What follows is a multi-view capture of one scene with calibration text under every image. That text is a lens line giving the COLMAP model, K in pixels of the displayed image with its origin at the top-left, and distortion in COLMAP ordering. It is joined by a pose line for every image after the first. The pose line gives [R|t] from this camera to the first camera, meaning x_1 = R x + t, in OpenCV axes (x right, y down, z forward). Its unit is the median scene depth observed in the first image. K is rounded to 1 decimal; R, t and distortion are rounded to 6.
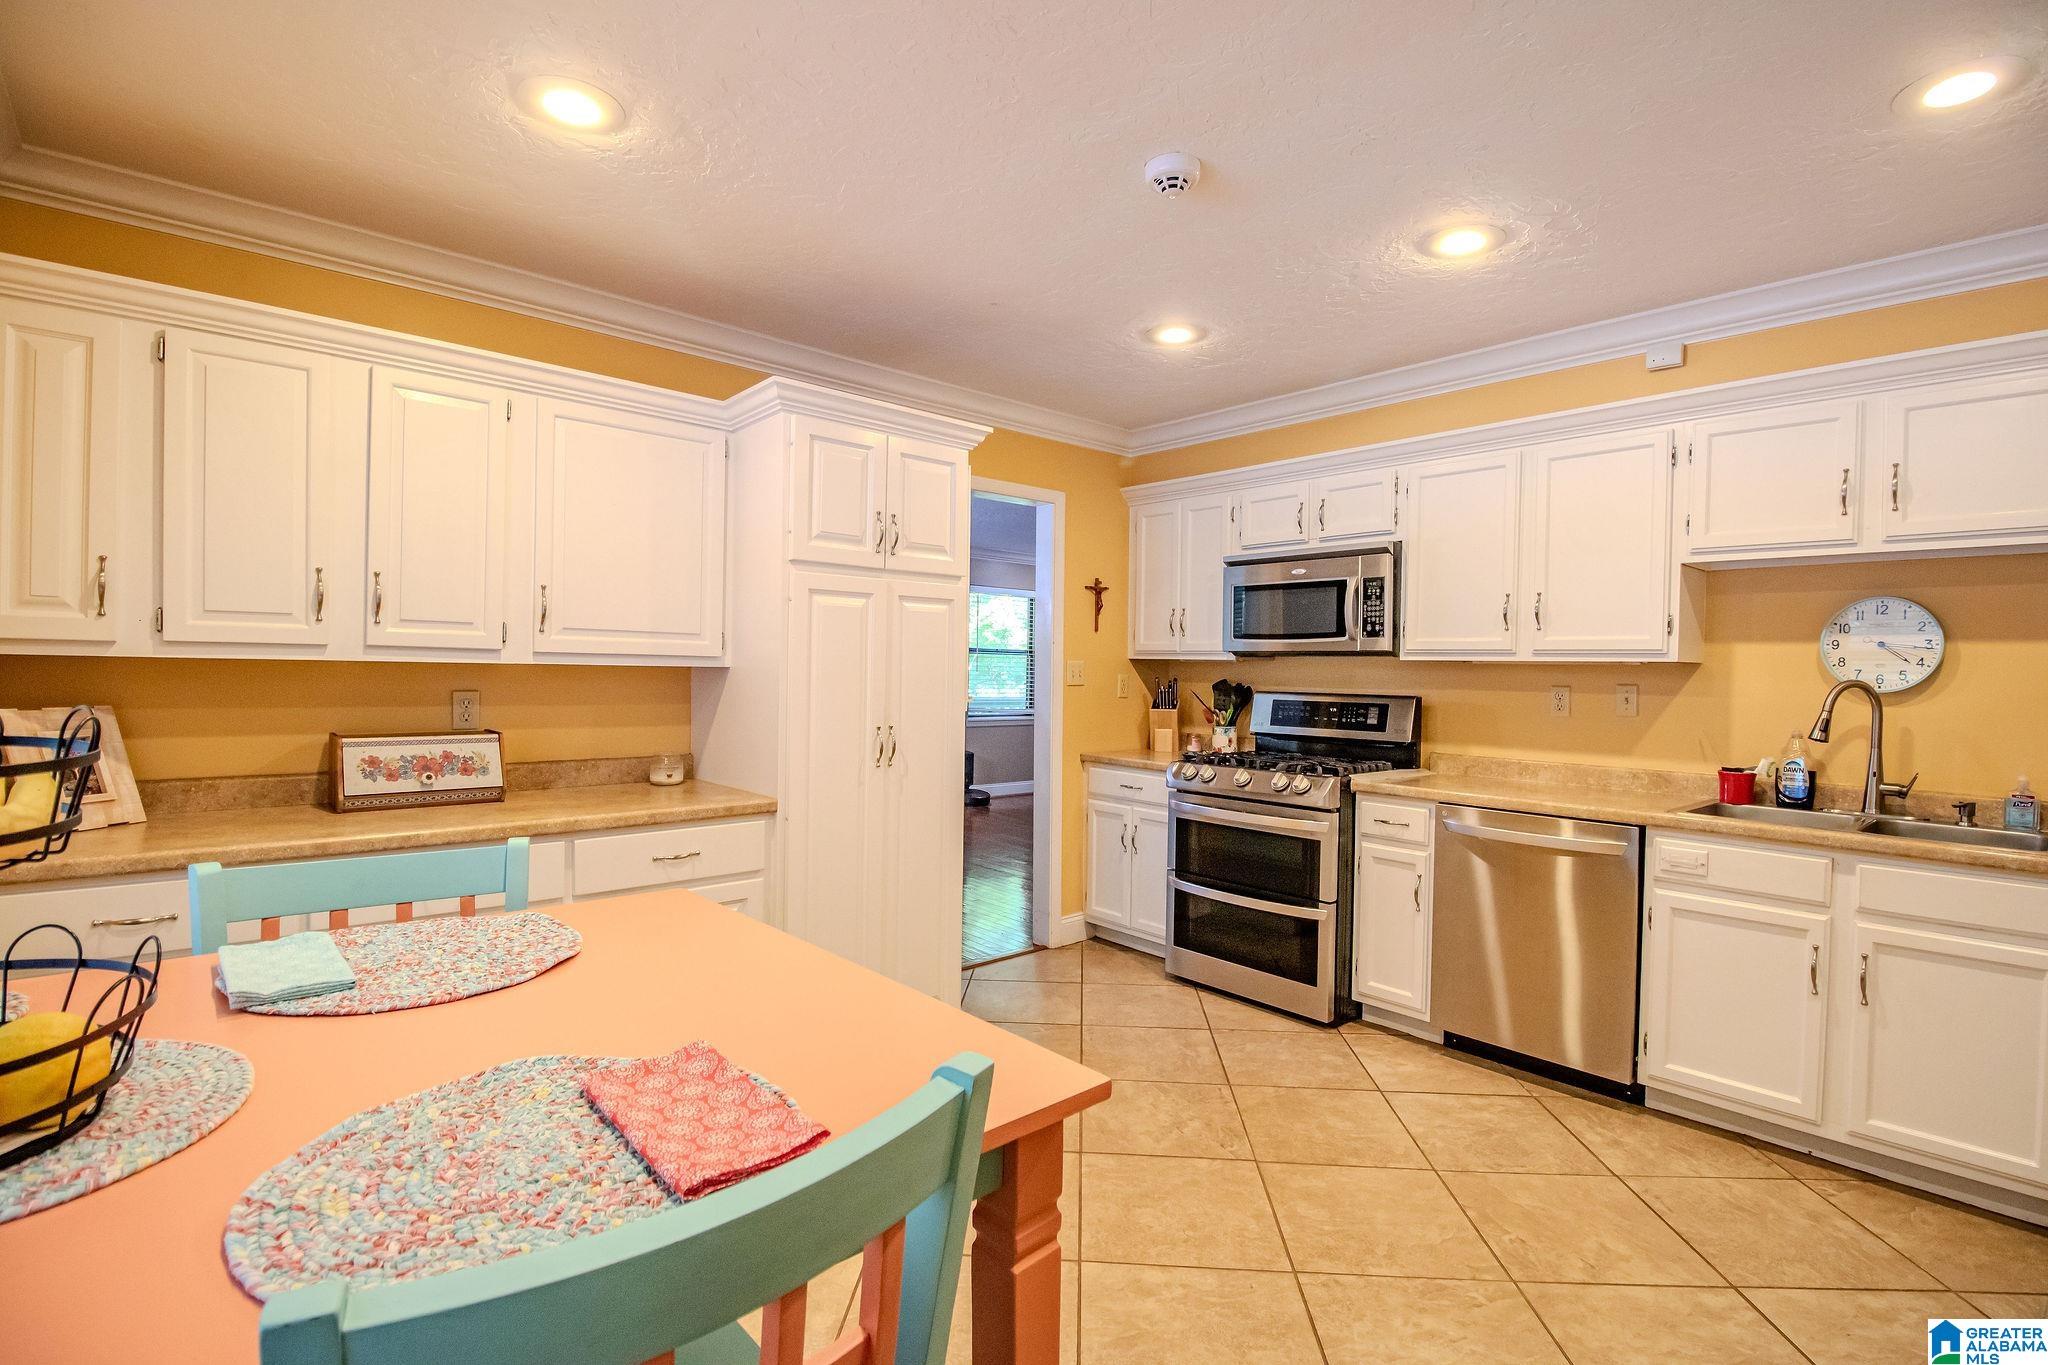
lens RADIAL K [[954.0, 0, 1036.5], [0, 954.0, 684.0], [0, 0, 1]] dist [-0.004562, -0.010130]
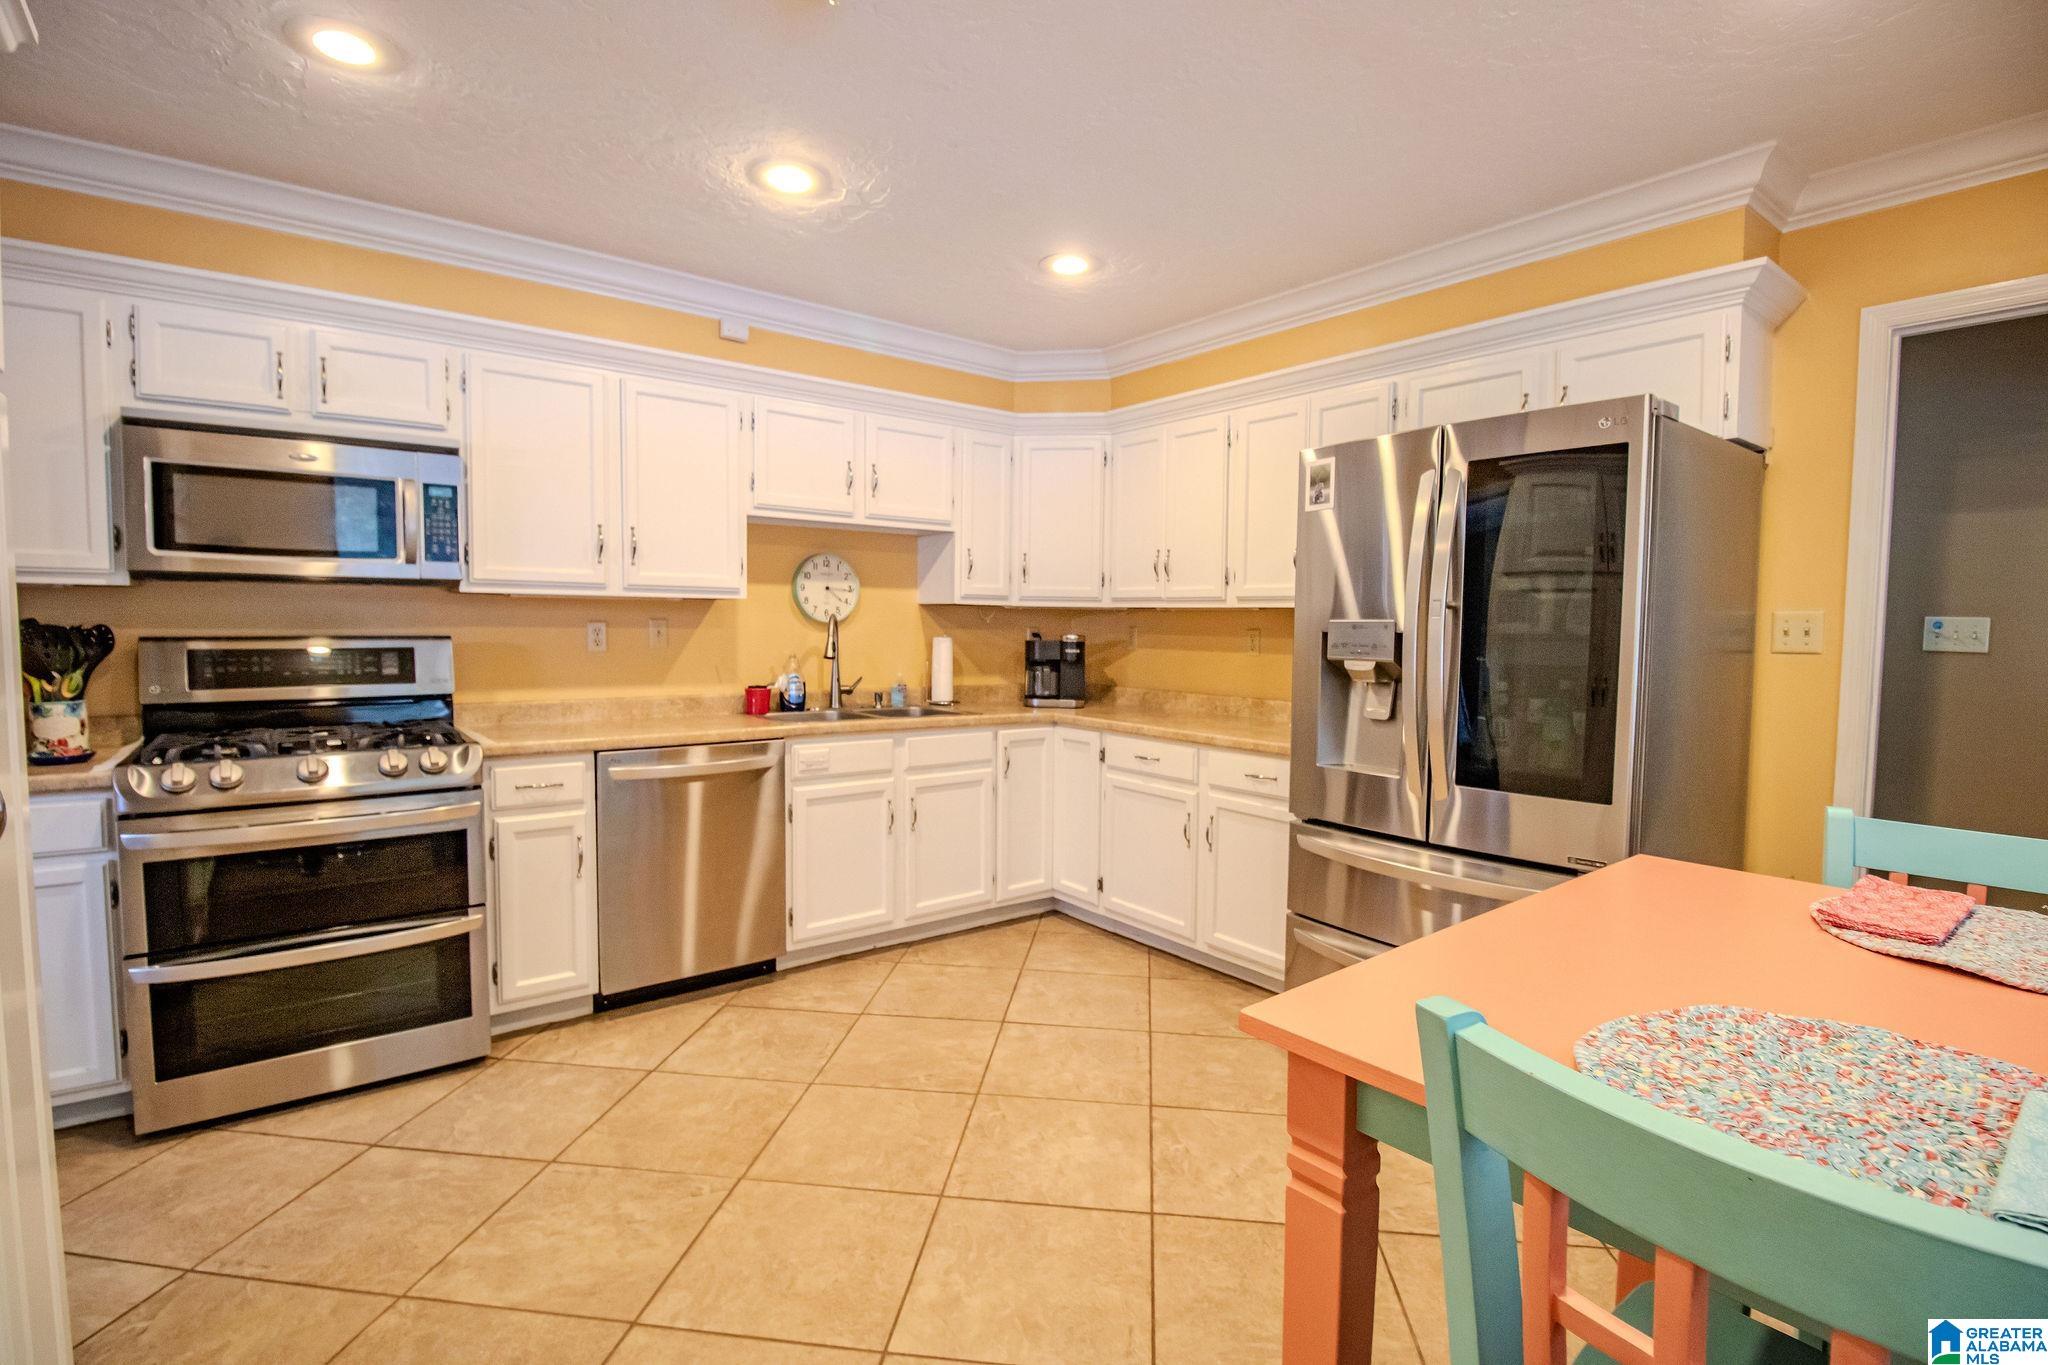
lens RADIAL K [[954.0, 0, 1023.1], [0, 954.0, 680.5], [0, 0, 1]] dist [-0.004562, -0.010130]
pose [[0.065615, -0.075157, 0.995011, -0.485954], [0.006663, 0.997170, 0.074880, -0.008893], [-0.997823, 0.001716, 0.065930, 0.582156]]
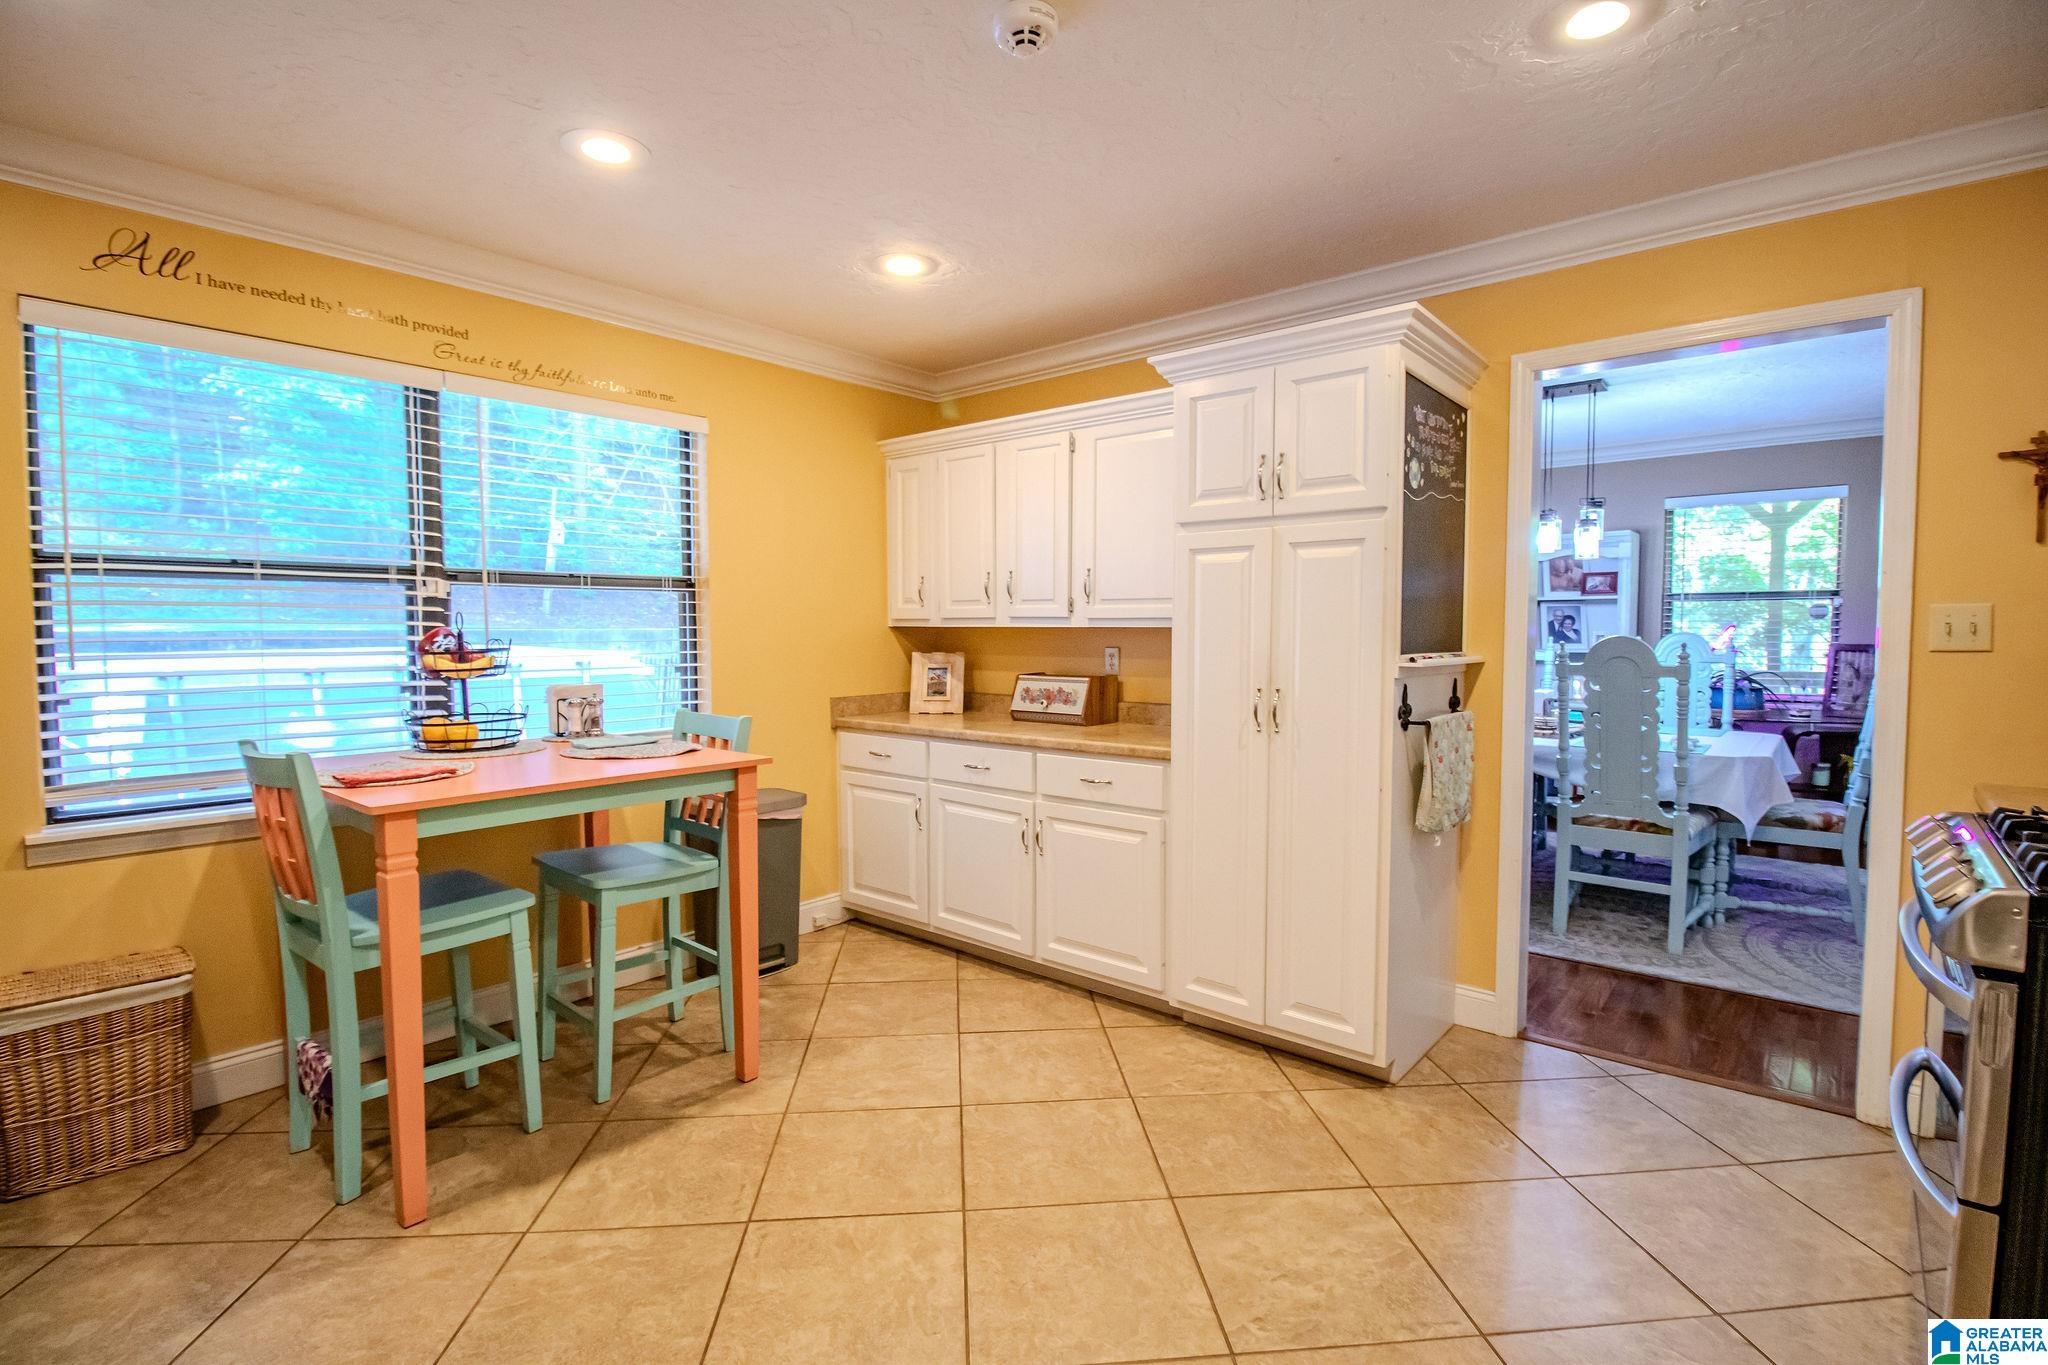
lens RADIAL K [[954.0, 0, 1026.0], [0, 954.0, 677.6], [0, 0, 1]] dist [-0.004562, -0.010130]
pose [[0.130991, 0.034783, -0.990773, 0.723344], [-0.007792, 0.999390, 0.034056, 0.004804], [0.991353, 0.003259, 0.131182, 0.651012]]
